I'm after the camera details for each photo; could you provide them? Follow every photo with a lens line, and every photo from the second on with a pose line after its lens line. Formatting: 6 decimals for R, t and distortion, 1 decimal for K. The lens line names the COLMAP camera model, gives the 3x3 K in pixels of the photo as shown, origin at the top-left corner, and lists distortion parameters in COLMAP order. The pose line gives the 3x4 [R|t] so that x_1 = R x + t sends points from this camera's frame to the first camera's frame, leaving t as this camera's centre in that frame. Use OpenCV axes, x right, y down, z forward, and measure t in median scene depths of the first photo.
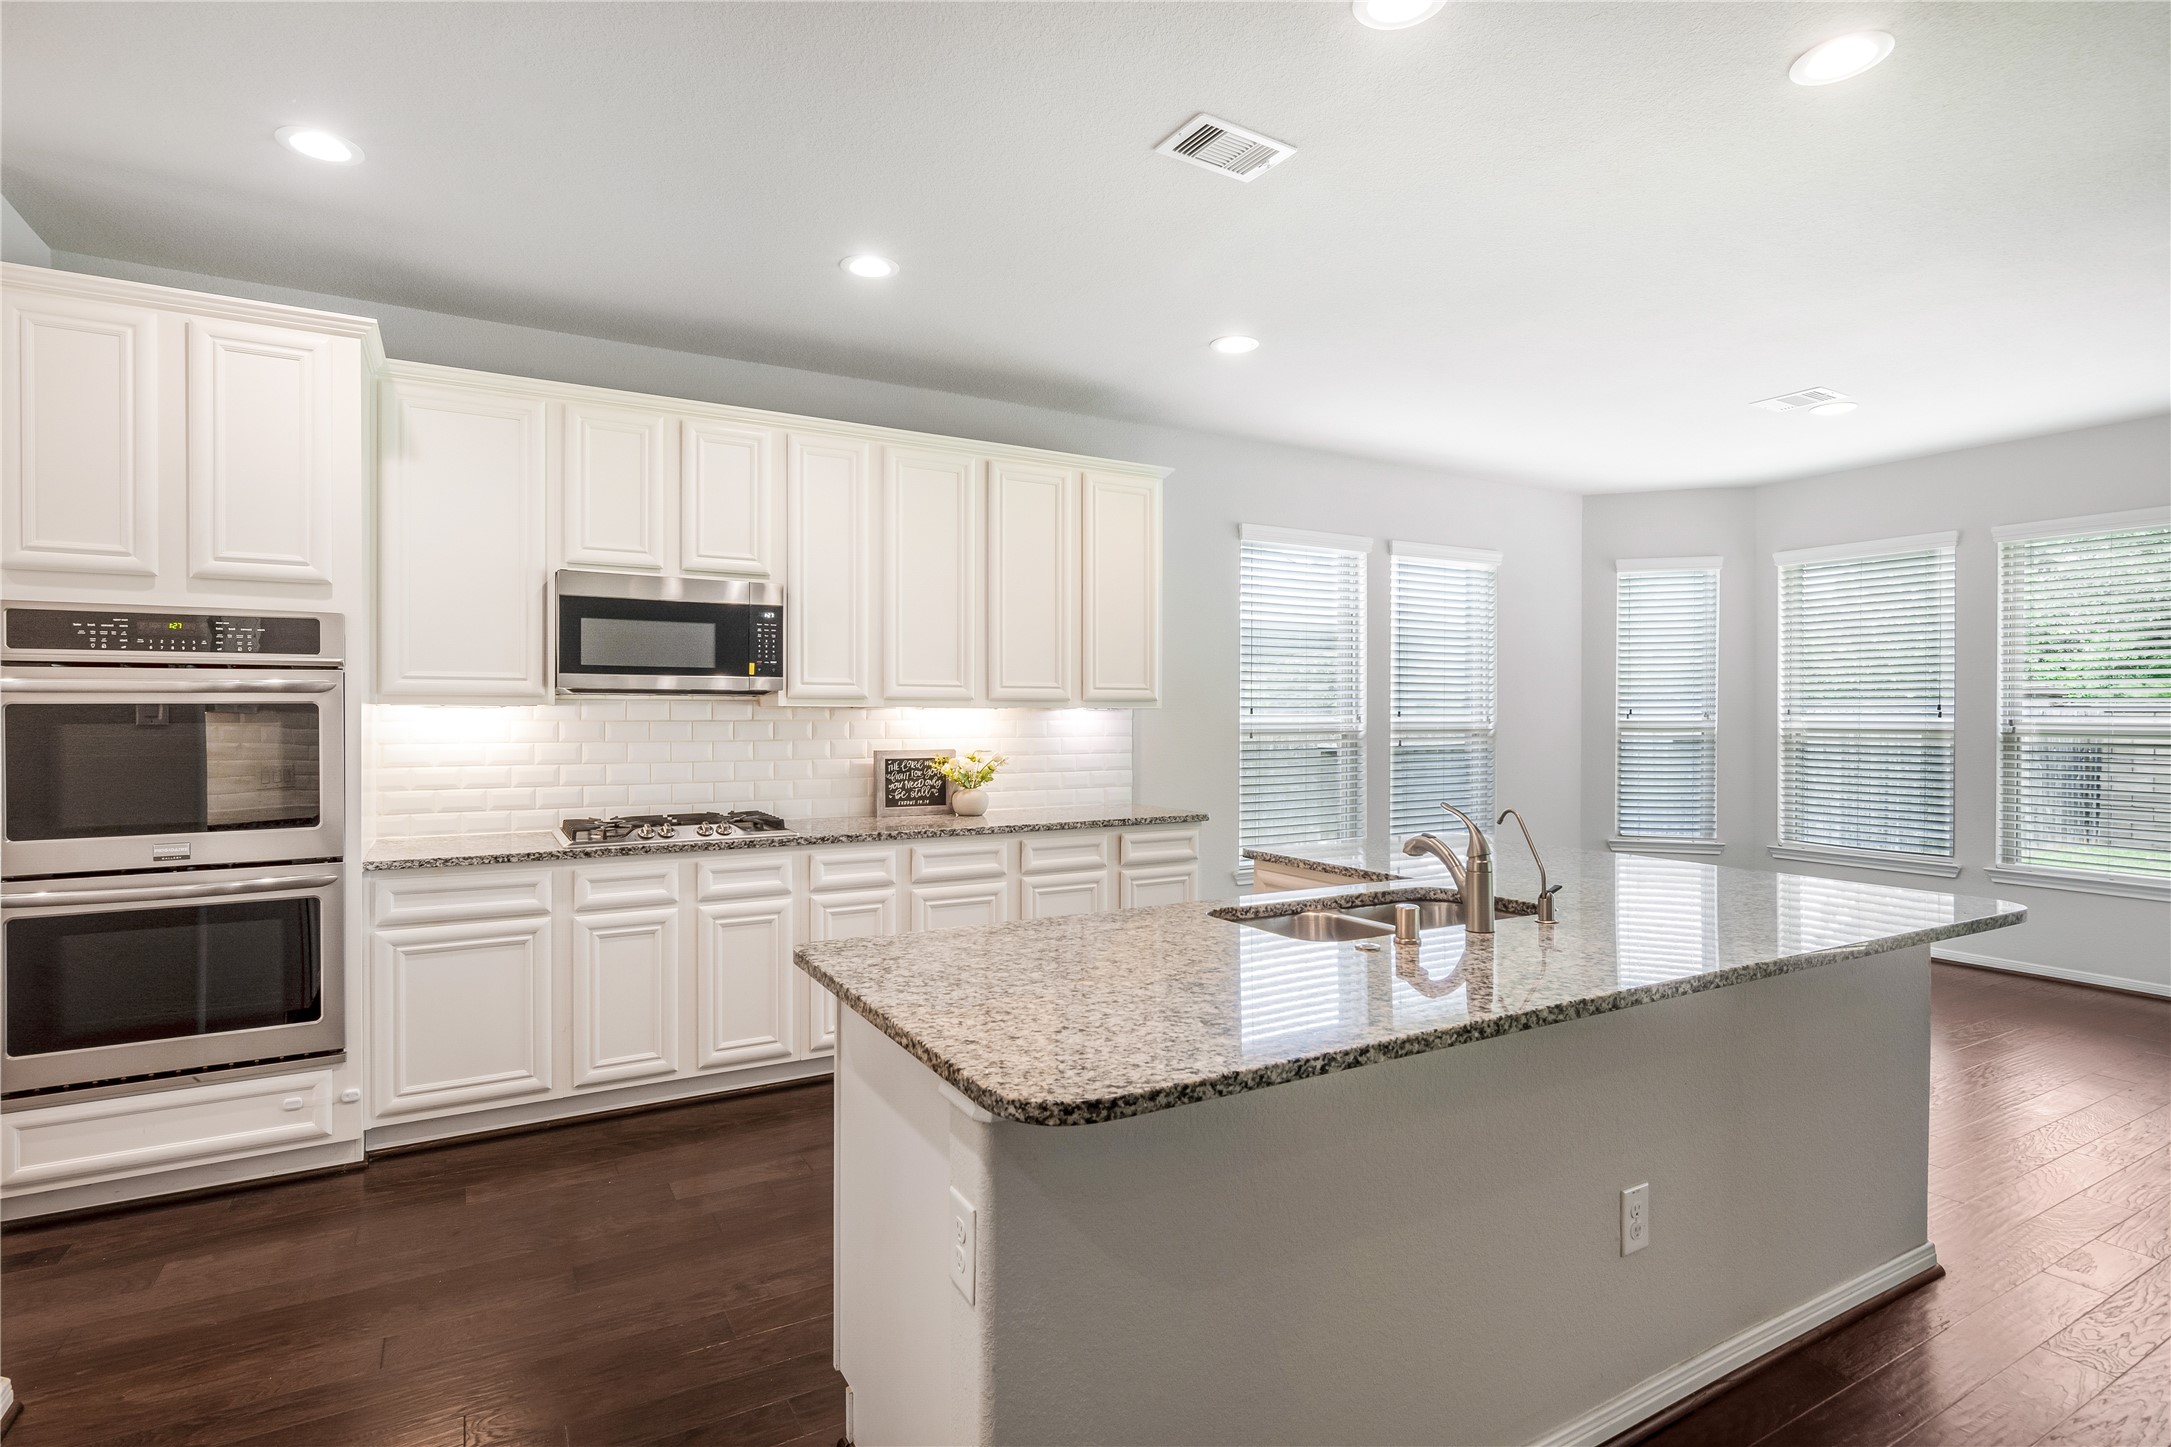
lens RADIAL K [[1057.6, 0, 1067.6], [0, 1057.6, 714.7], [0, 0, 1]] dist [-0.003285, -0.000485]
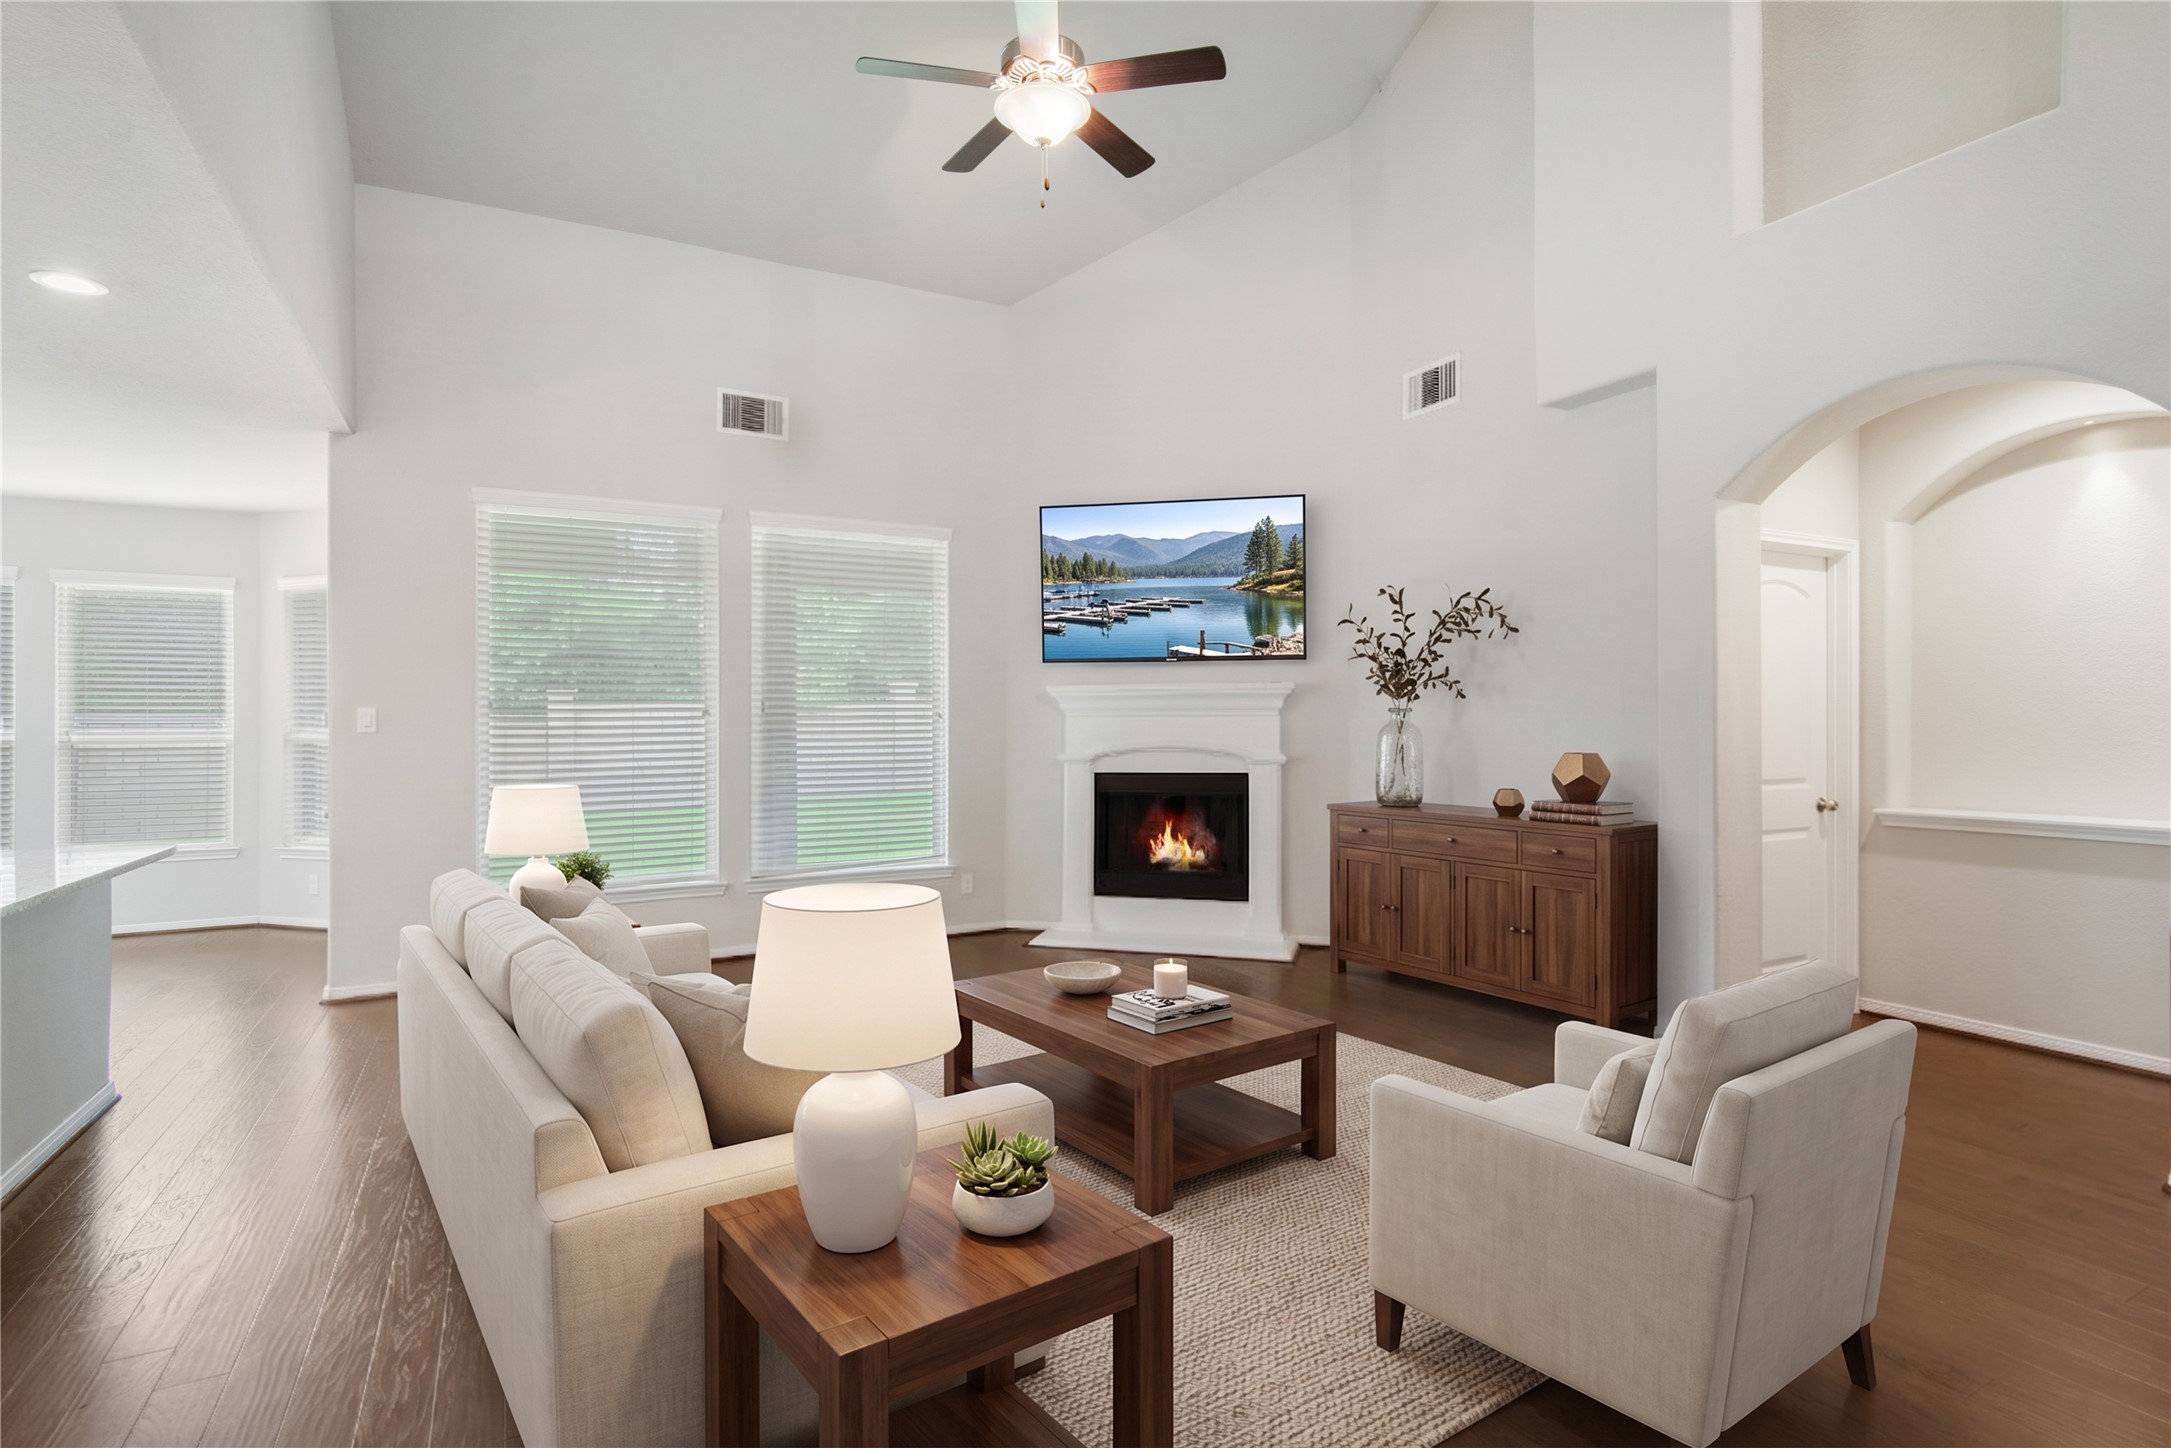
lens RADIAL K [[1097.2, 0, 1092.9], [0, 1097.2, 726.4], [0, 0, 1]] dist [0.002962, 0.001444]
pose [[0.009464, -0.003636, 0.999949, -0.448777], [0.004397, 0.999984, 0.003594, 0.001265], [-0.999946, 0.004362, 0.009480, -0.249754]]
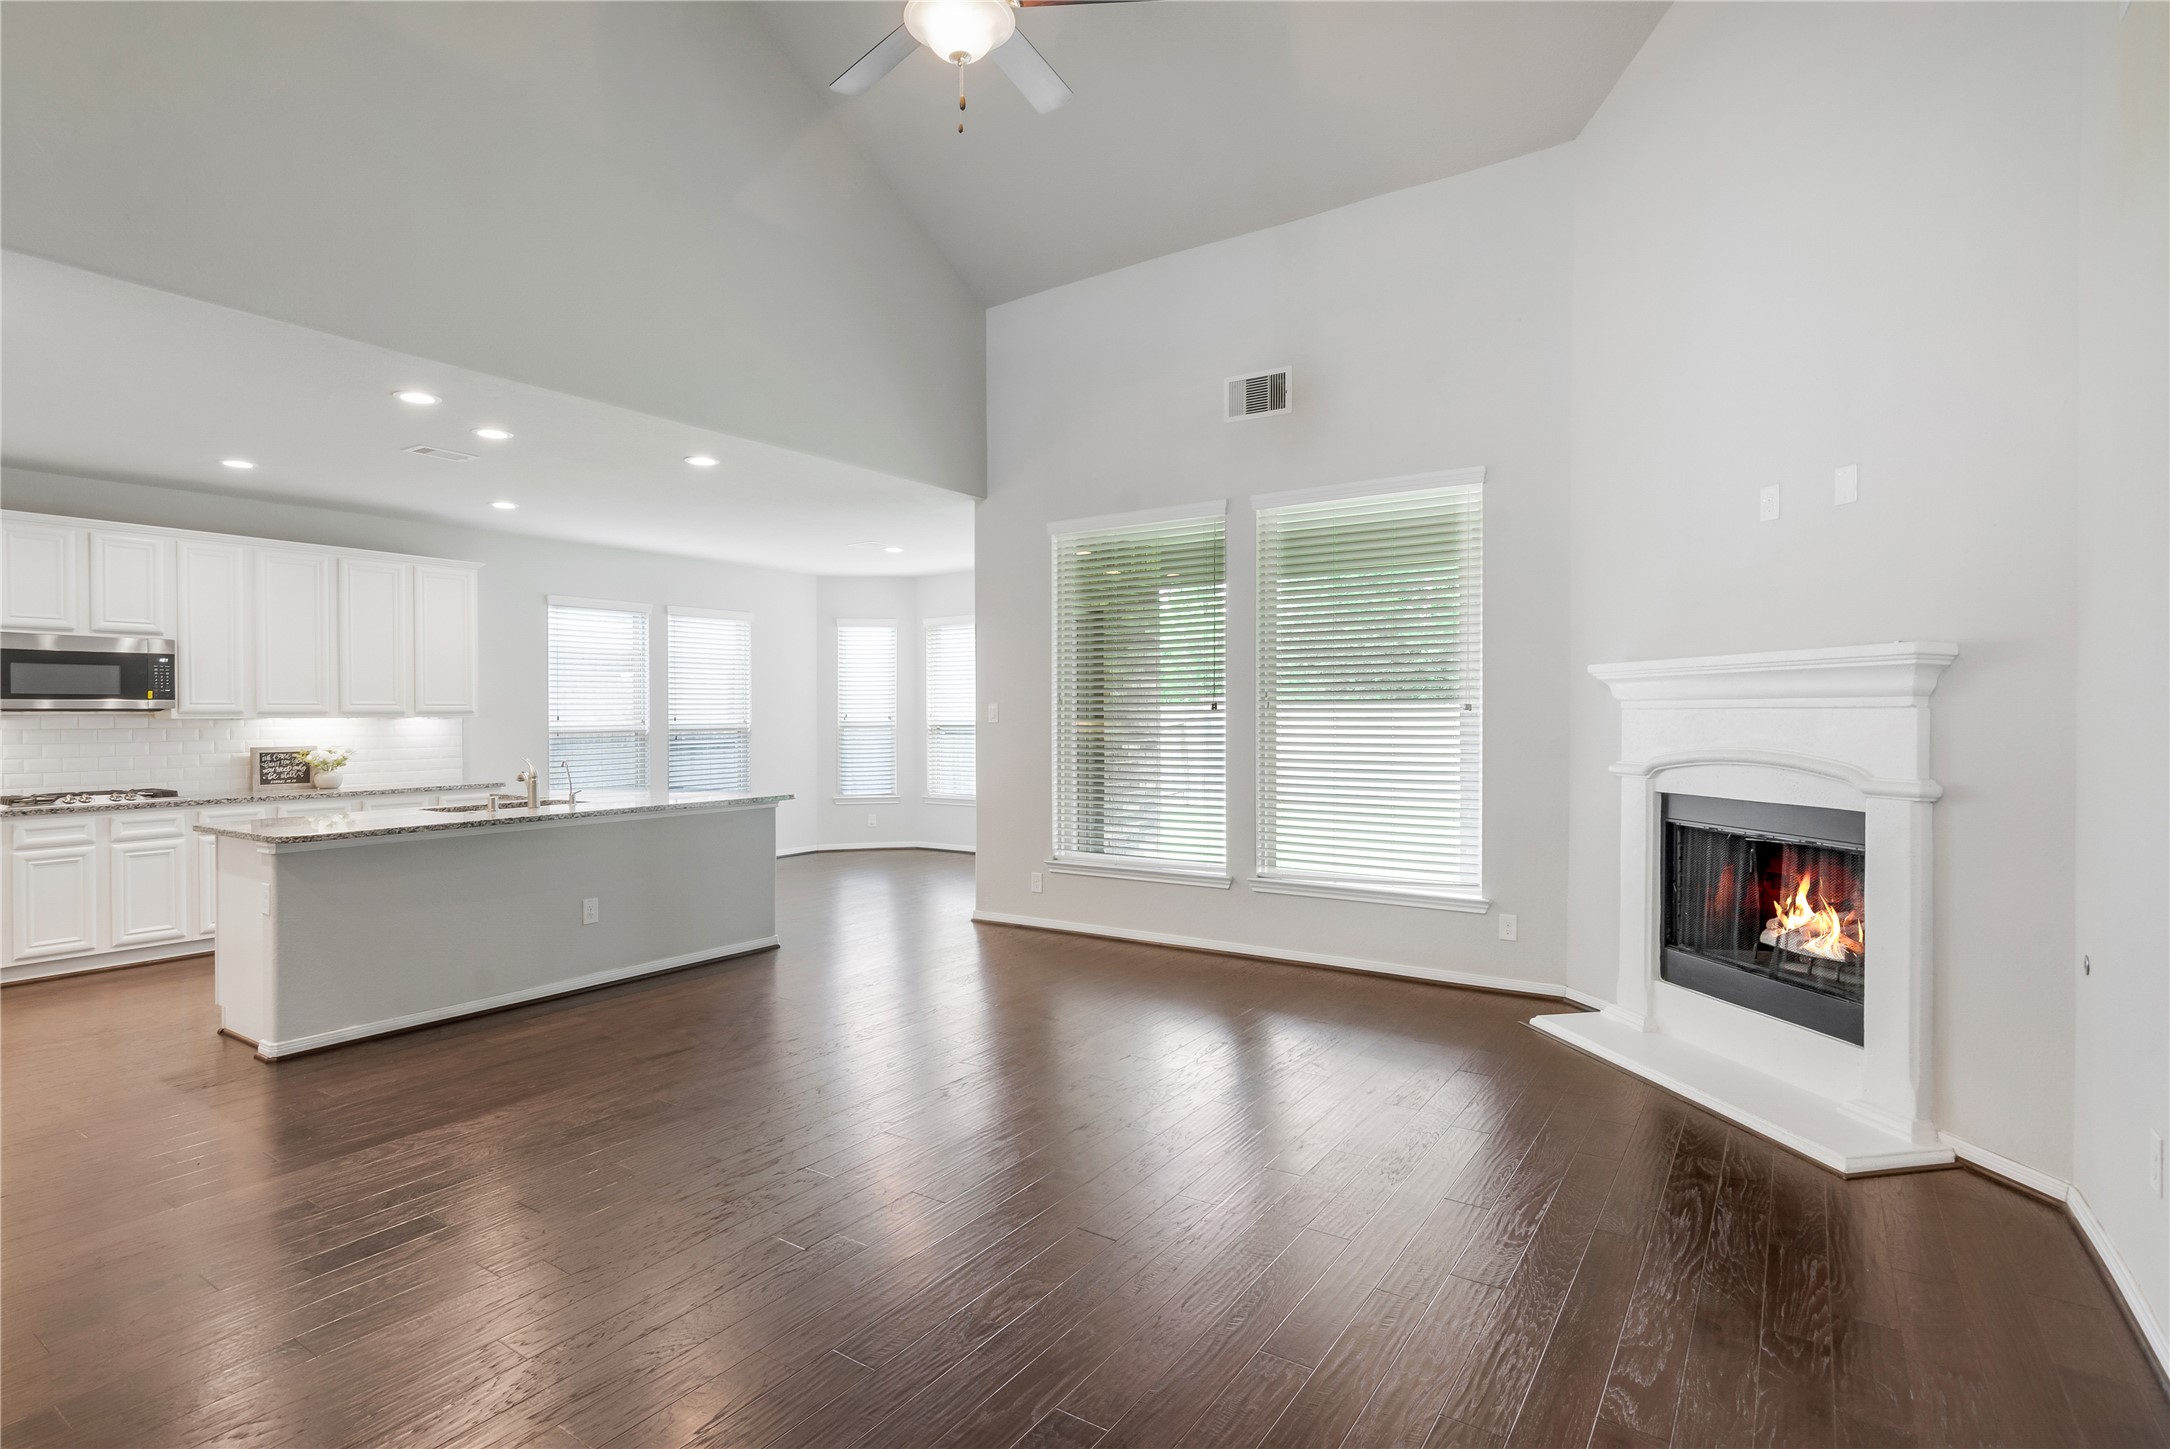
lens RADIAL K [[1096.7, 0, 1067.0], [0, 1096.7, 718.9], [0, 0, 1]] dist [0.002962, 0.001444]
pose [[0.906427, -0.008735, 0.422272, 0.230235], [0.007471, 0.999961, 0.004647, -0.005348], [-0.422296, -0.001058, 0.906457, -0.992868]]
